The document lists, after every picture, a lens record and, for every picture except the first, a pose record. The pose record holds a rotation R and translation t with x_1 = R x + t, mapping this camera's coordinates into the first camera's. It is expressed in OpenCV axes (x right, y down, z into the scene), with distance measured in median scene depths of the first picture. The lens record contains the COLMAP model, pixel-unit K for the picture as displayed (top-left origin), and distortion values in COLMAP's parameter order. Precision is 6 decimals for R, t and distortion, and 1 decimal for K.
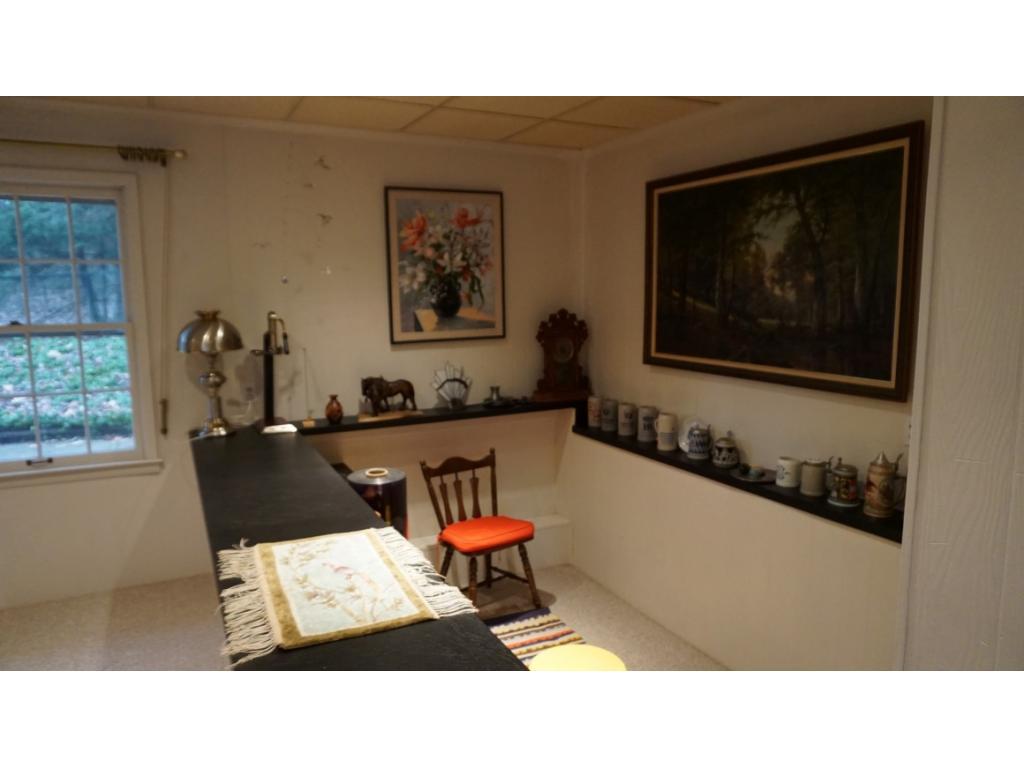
lens RADIAL K [[678.4, 0, 512.1], [0, 678.4, 380.9], [0, 0, 1]] dist [-0.046631, 0.016656]
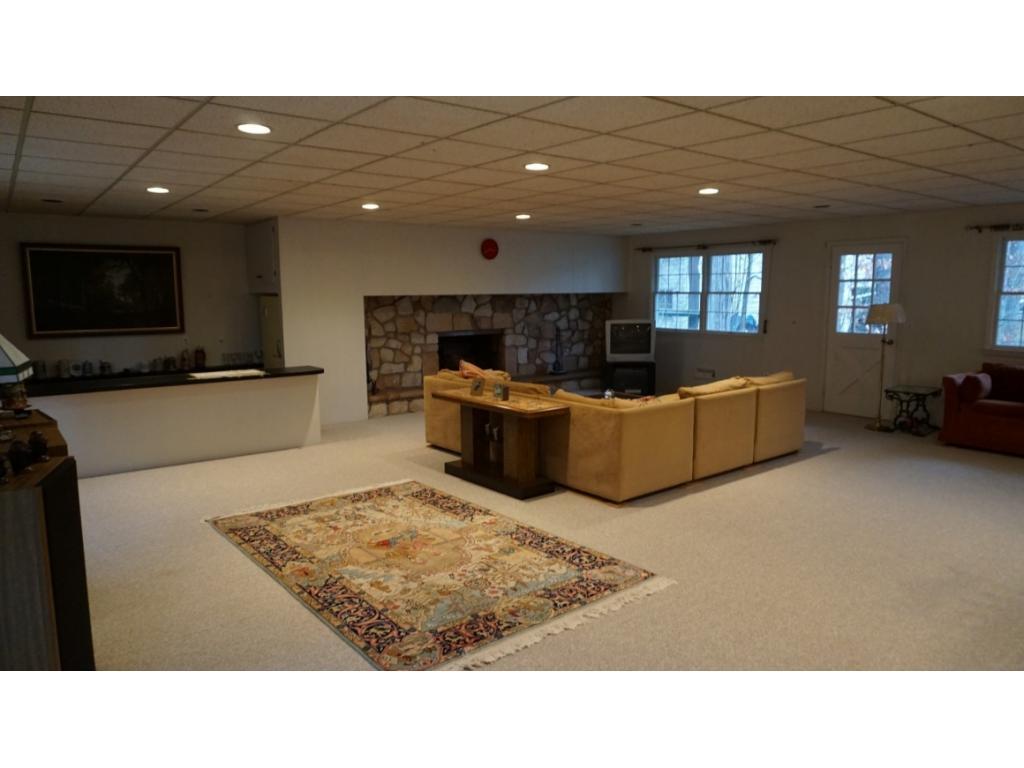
lens RADIAL K [[678.4, 0, 514.8], [0, 678.4, 385.3], [0, 0, 1]] dist [-0.046631, 0.016656]
pose [[-0.196822, -0.124489, 0.972504, -2.333297], [0.134546, 0.979092, 0.152562, 0.001217], [-0.971164, 0.160874, -0.175957, 0.052278]]
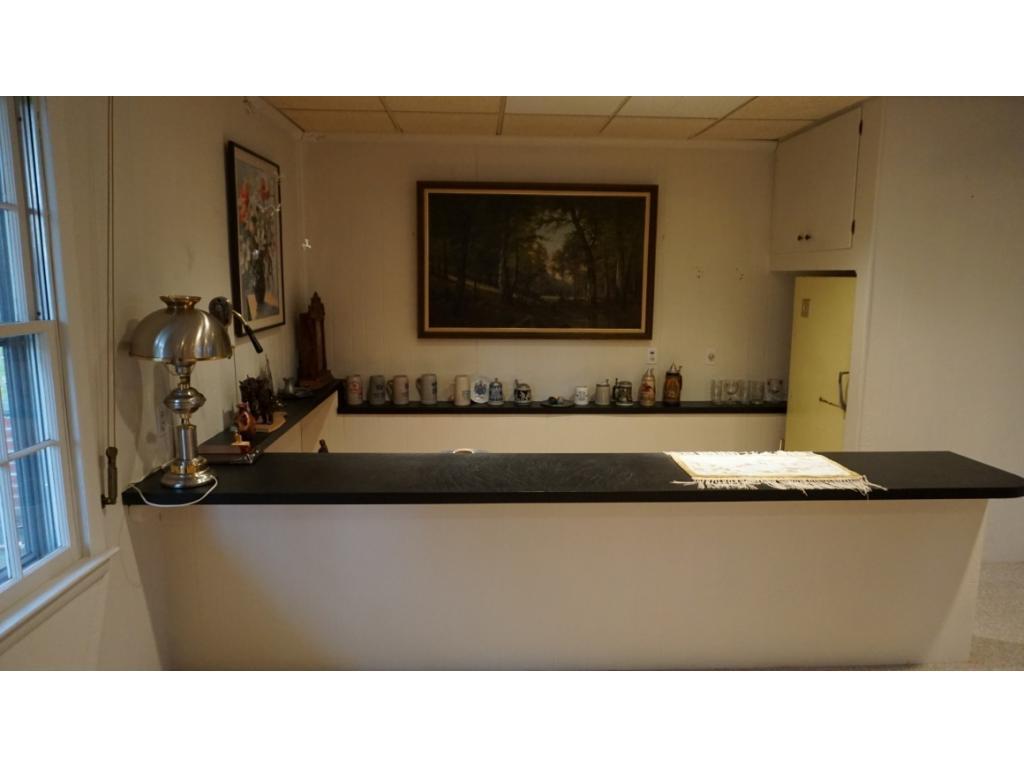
lens RADIAL K [[678.4, 0, 504.0], [0, 678.4, 386.4], [0, 0, 1]] dist [-0.046631, 0.016656]
pose [[0.413335, -0.133152, 0.900791, -0.996482], [0.108886, 0.989380, 0.096284, -0.049551], [-0.904045, 0.058286, 0.423444, 0.476925]]
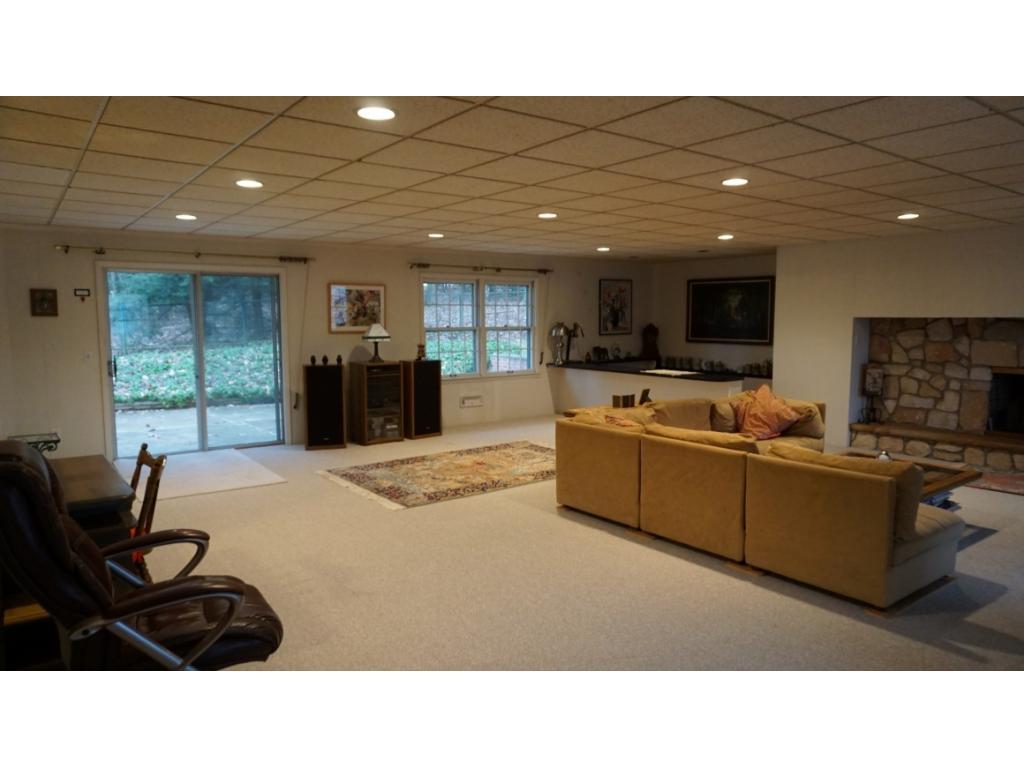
lens RADIAL K [[678.4, 0, 506.9], [0, 678.4, 383.5], [0, 0, 1]] dist [-0.046631, 0.016656]
pose [[0.985861, -0.011403, 0.167176, -1.301014], [0.016673, 0.999406, -0.030159, 0.282305], [-0.166733, 0.032520, 0.985466, -2.129913]]
